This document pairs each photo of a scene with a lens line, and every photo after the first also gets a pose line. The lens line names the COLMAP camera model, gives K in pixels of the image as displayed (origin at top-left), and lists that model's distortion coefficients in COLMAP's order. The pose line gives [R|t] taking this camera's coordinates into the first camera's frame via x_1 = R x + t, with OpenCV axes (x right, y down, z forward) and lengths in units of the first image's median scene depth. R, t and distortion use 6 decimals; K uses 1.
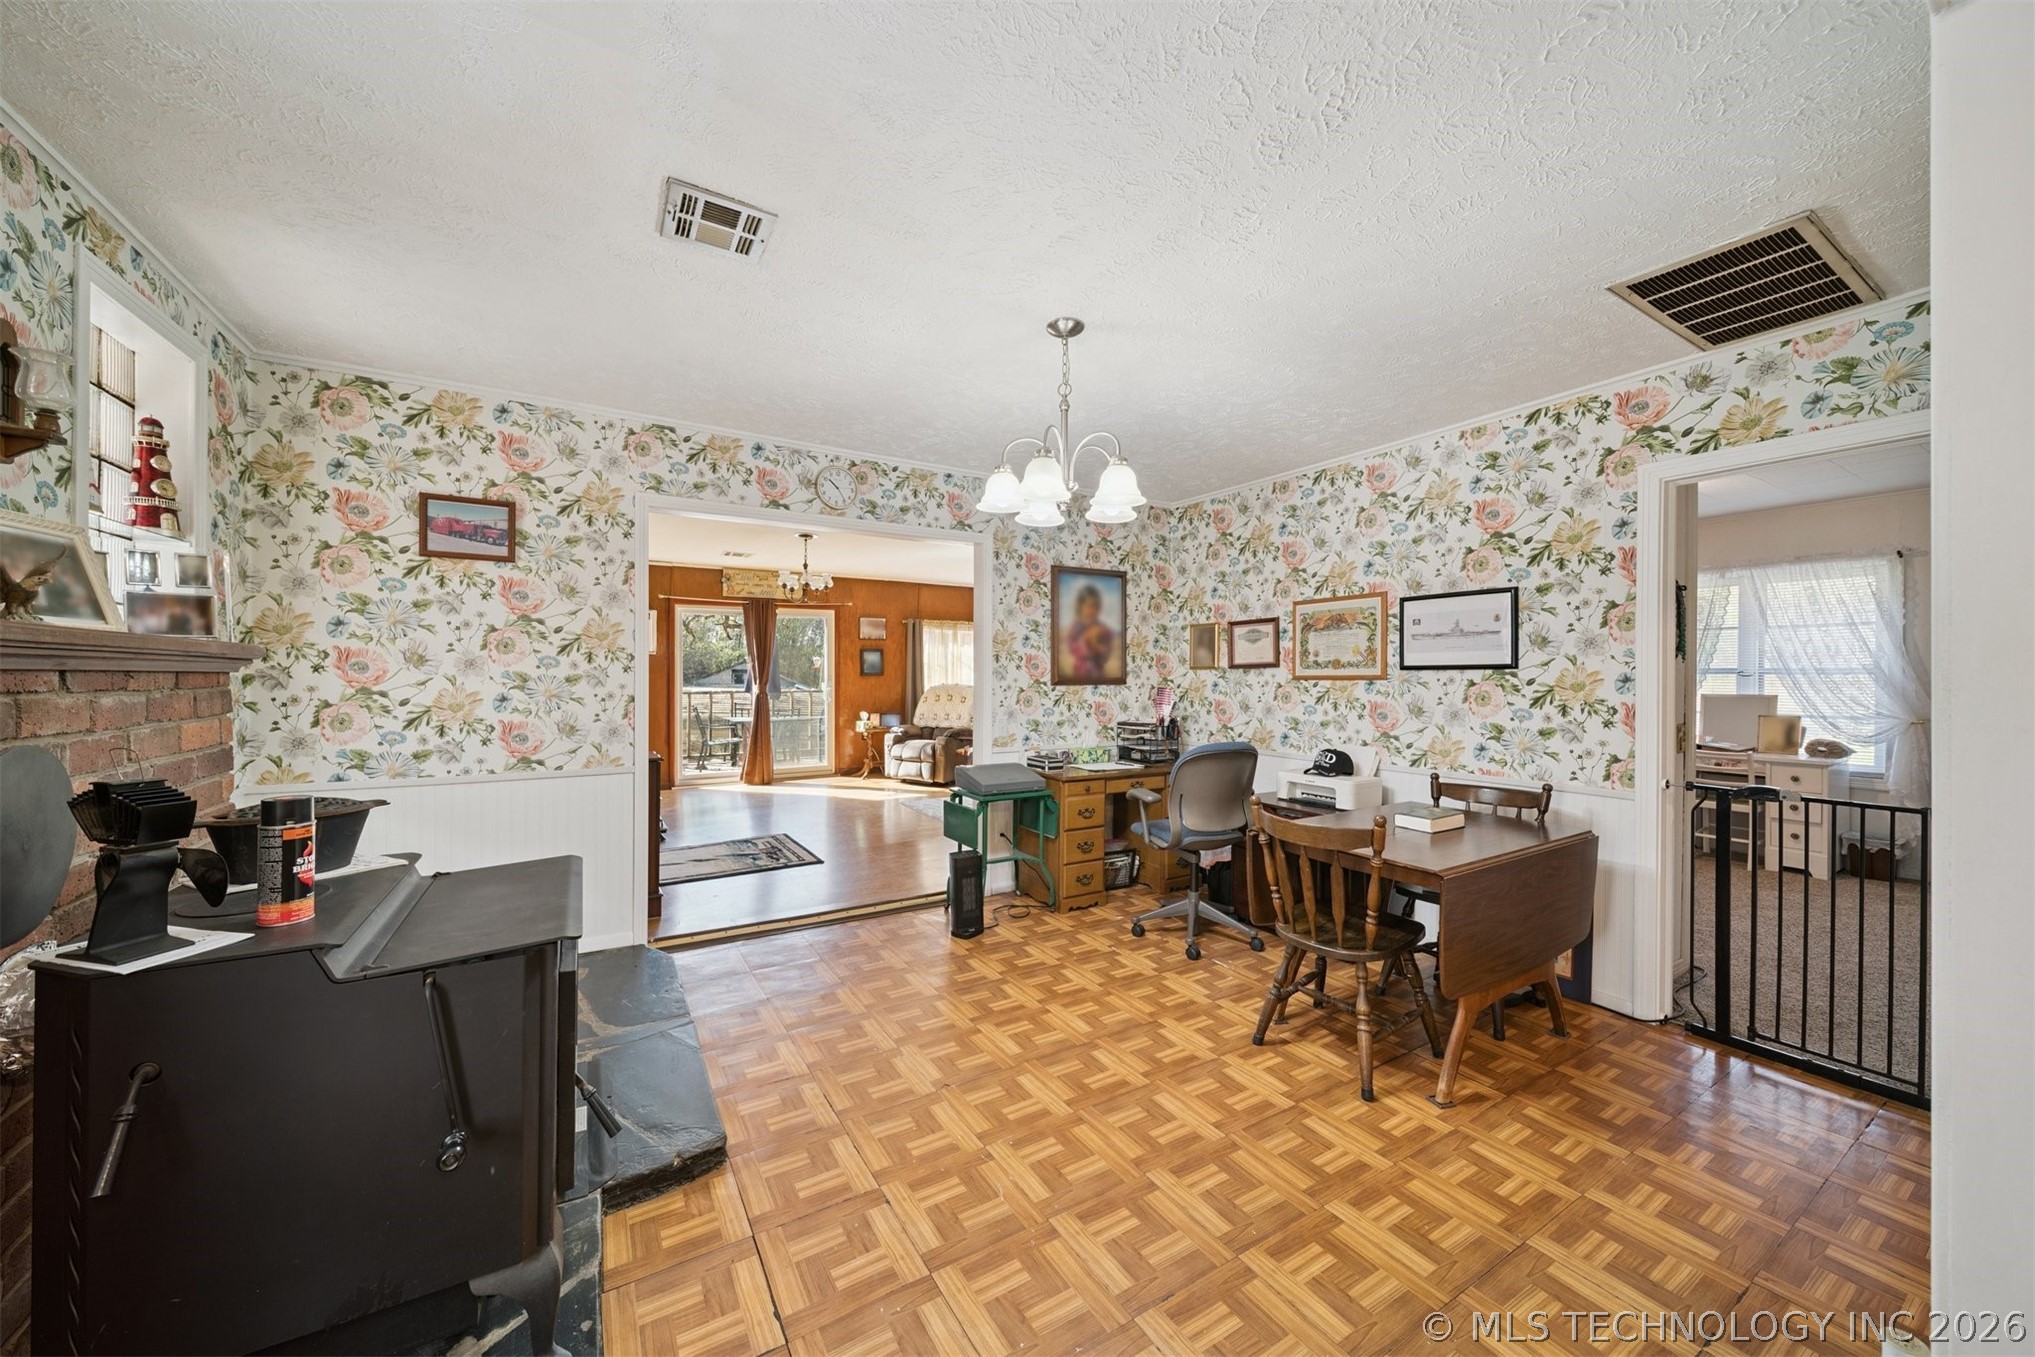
lens RADIAL K [[717.9, 0, 1003.2], [0, 717.9, 671.2], [0, 0, 1]] dist [-0.001413, -0.000486]
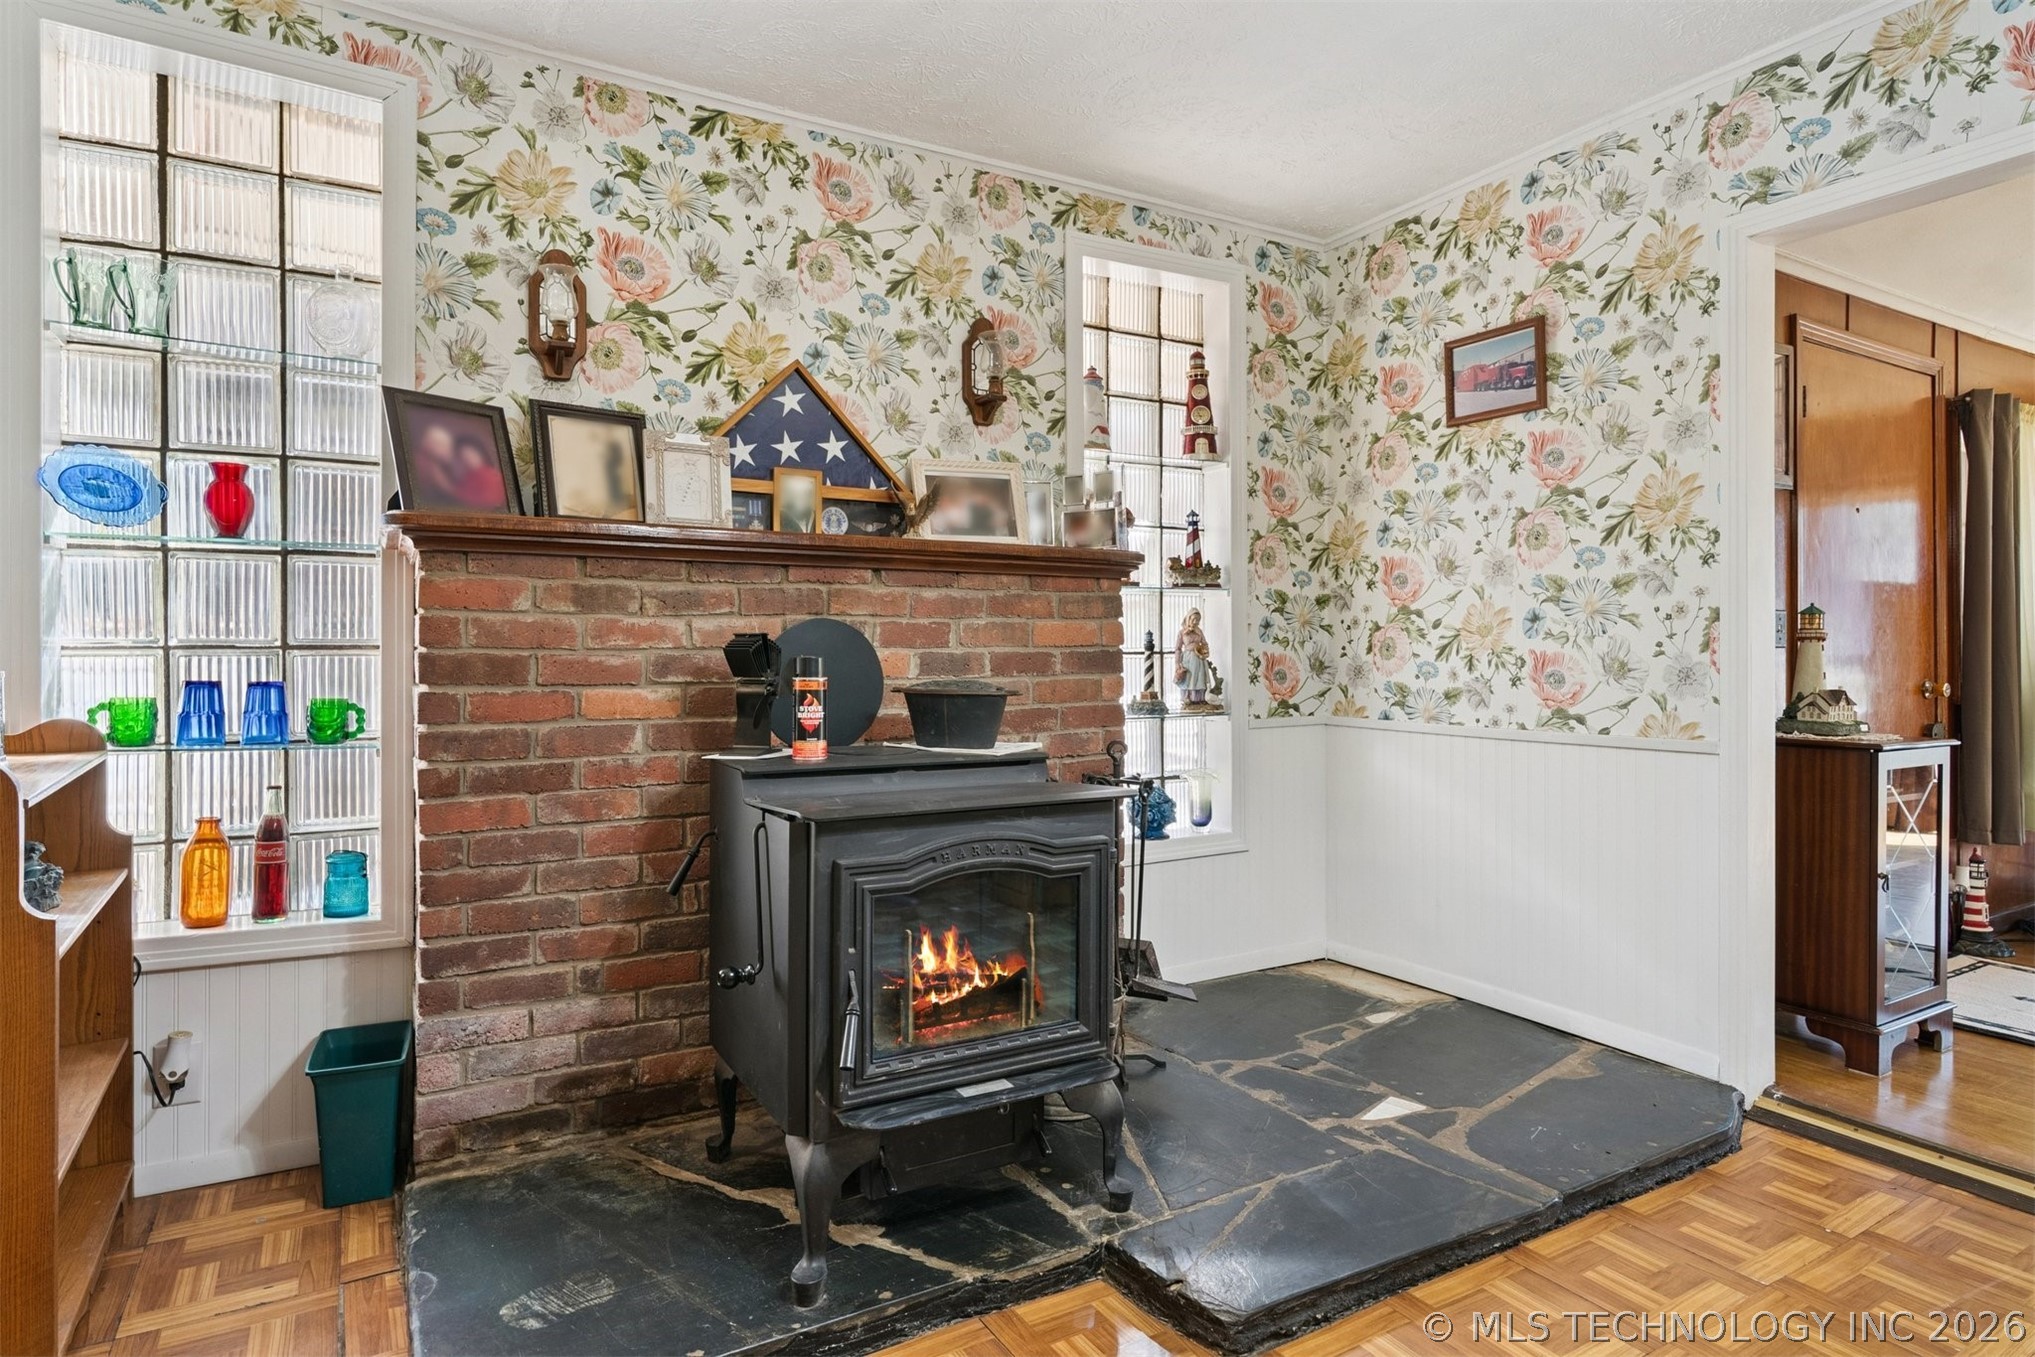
lens RADIAL K [[1126.6, 0, 1010.4], [0, 1126.6, 651.1], [0, 0, 1]] dist [0.005844, 0.001030]
pose [[-0.017580, -0.006593, -0.999824, 0.358363], [0.008674, 0.999940, -0.006747, 0.073863], [0.999808, -0.008791, -0.017522, 0.548328]]
